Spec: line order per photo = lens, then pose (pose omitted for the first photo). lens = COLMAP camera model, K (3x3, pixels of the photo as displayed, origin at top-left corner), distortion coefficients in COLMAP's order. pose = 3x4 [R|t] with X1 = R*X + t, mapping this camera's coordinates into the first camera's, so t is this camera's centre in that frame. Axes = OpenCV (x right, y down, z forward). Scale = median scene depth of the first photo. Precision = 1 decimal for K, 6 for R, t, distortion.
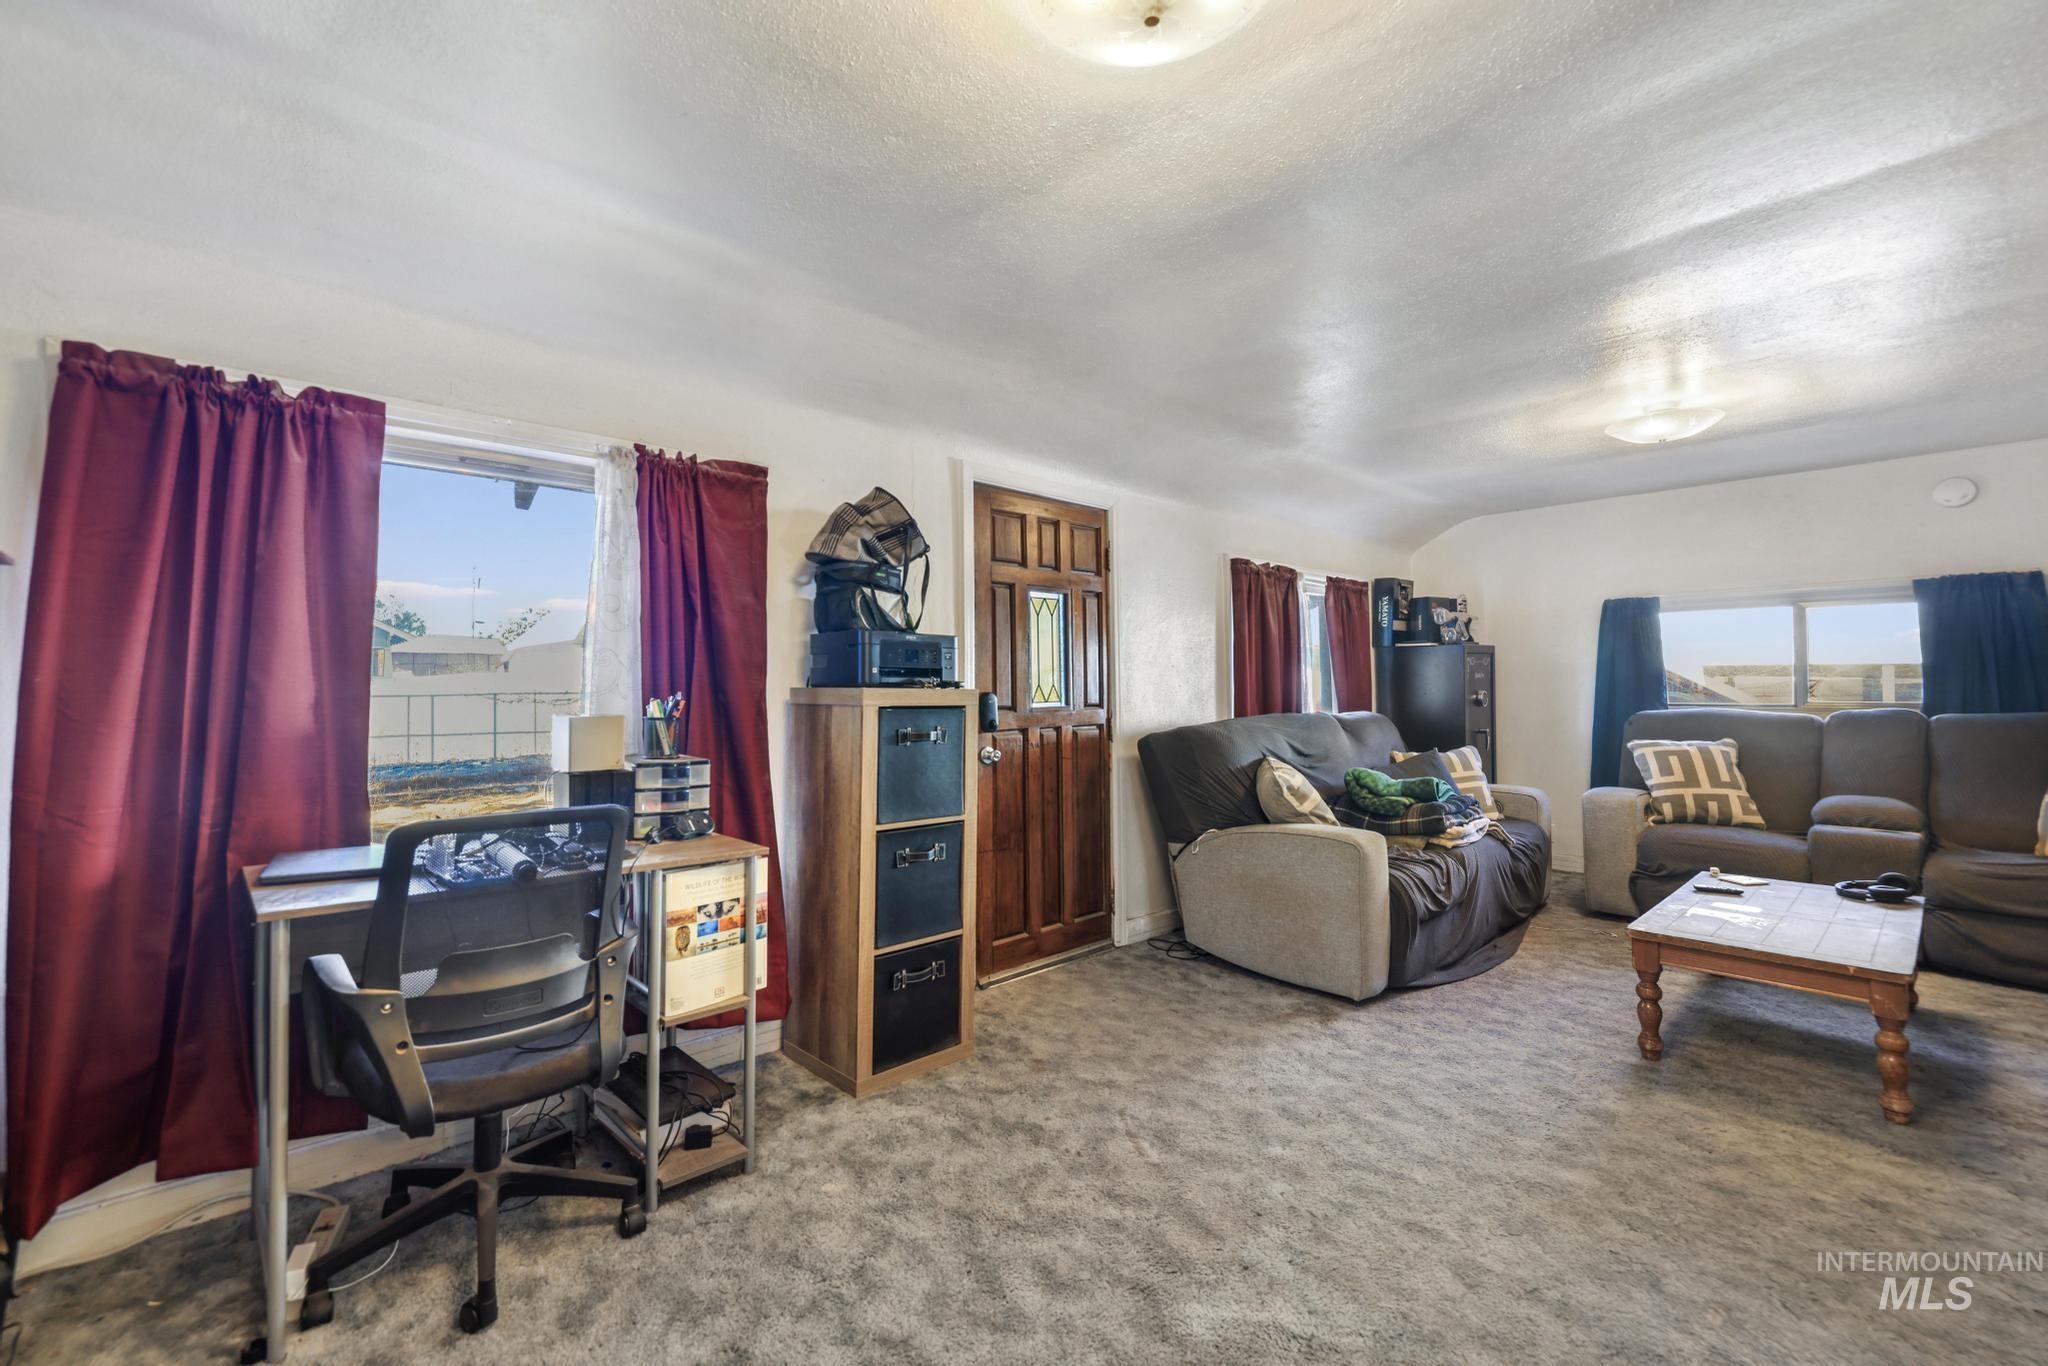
lens RADIAL K [[867.9, 0, 988.4], [0, 867.9, 684.1], [0, 0, 1]] dist [-0.001690, 0.000021]
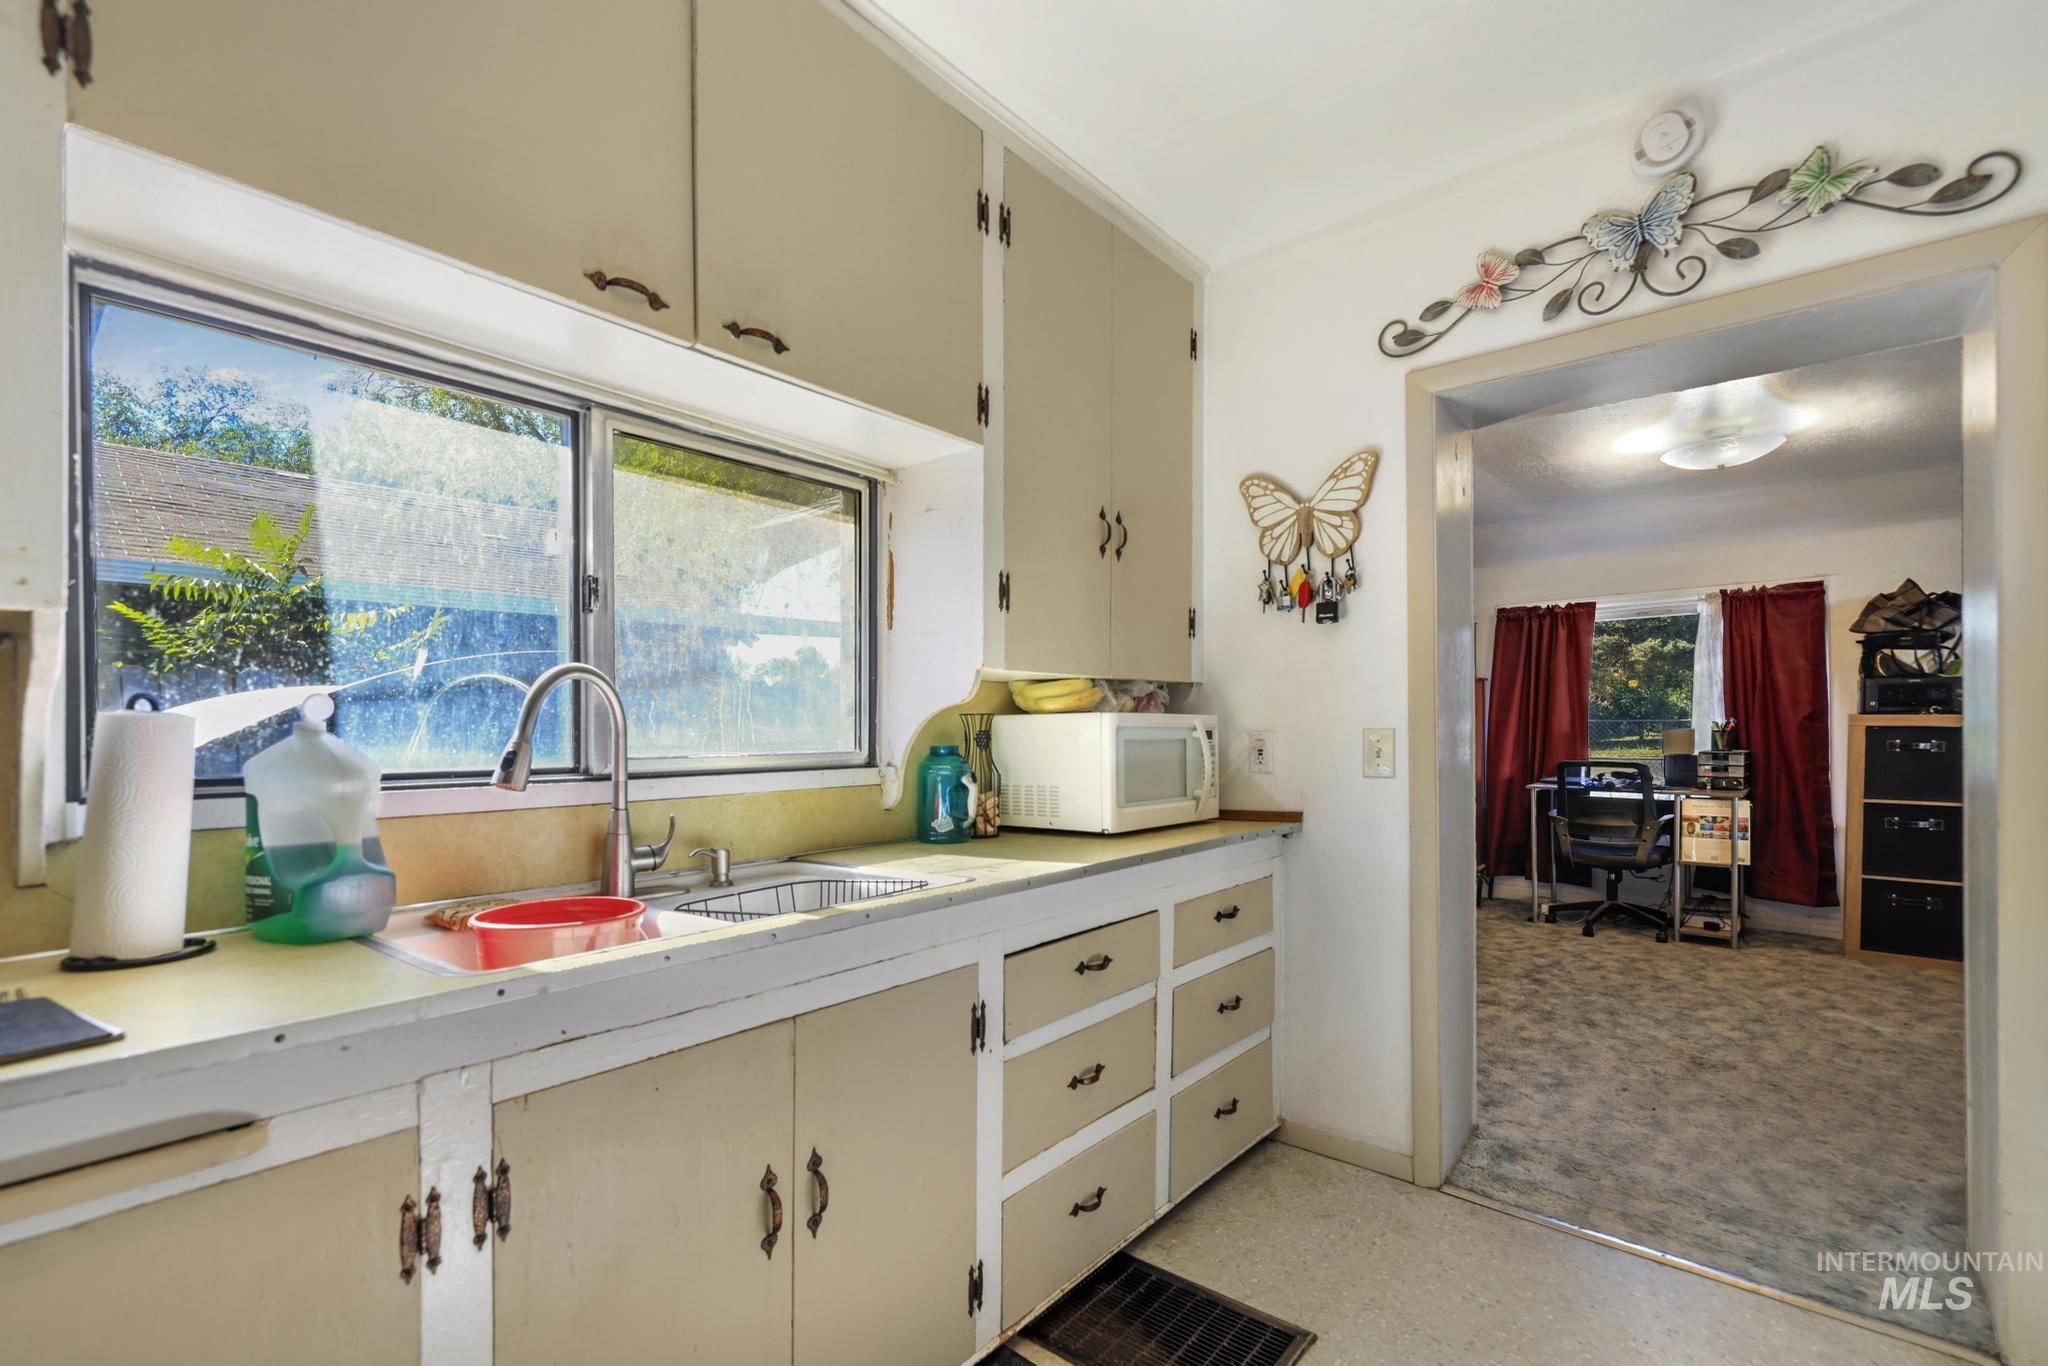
lens RADIAL K [[901.0, 0, 1006.7], [0, 901.0, 737.2], [0, 0, 1]] dist [-0.000843, -0.000611]
pose [[0.099428, 0.018679, -0.994869, 1.144201], [0.016209, 0.999661, 0.020389, -0.011148], [0.994913, -0.018154, 0.099092, -0.631240]]
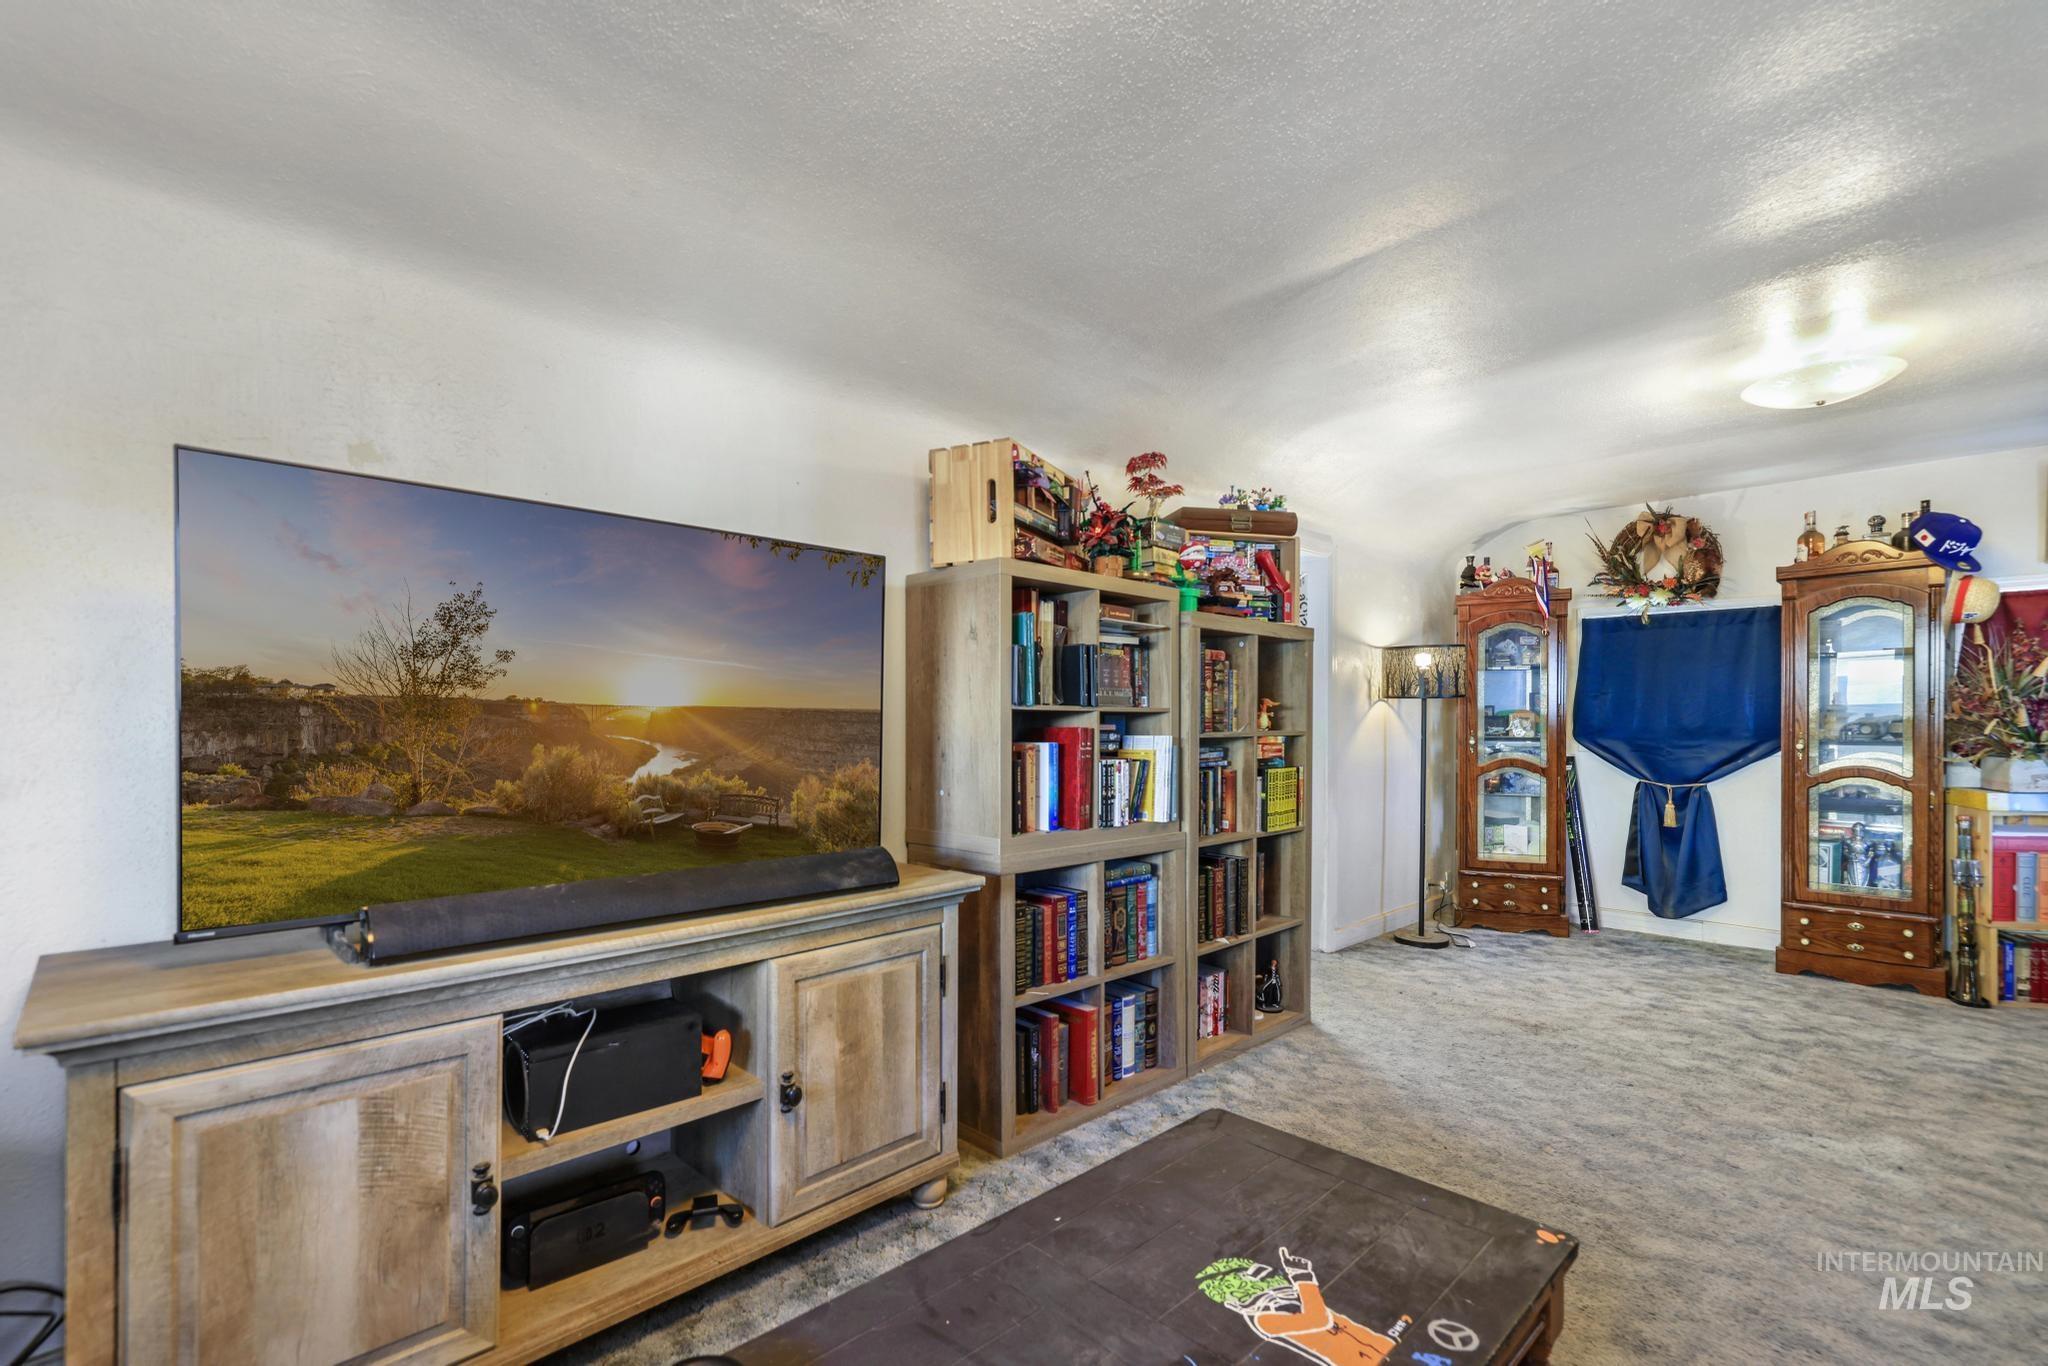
lens RADIAL K [[910.1, 0, 993.4], [0, 910.1, 756.1], [0, 0, 1]] dist [-0.000268, -0.000149]
pose [[-0.999756, 0.003313, -0.021847, 0.941187], [0.002723, 0.999632, 0.026991, 0.011912], [0.021929, 0.026924, -0.999397, 1.298196]]
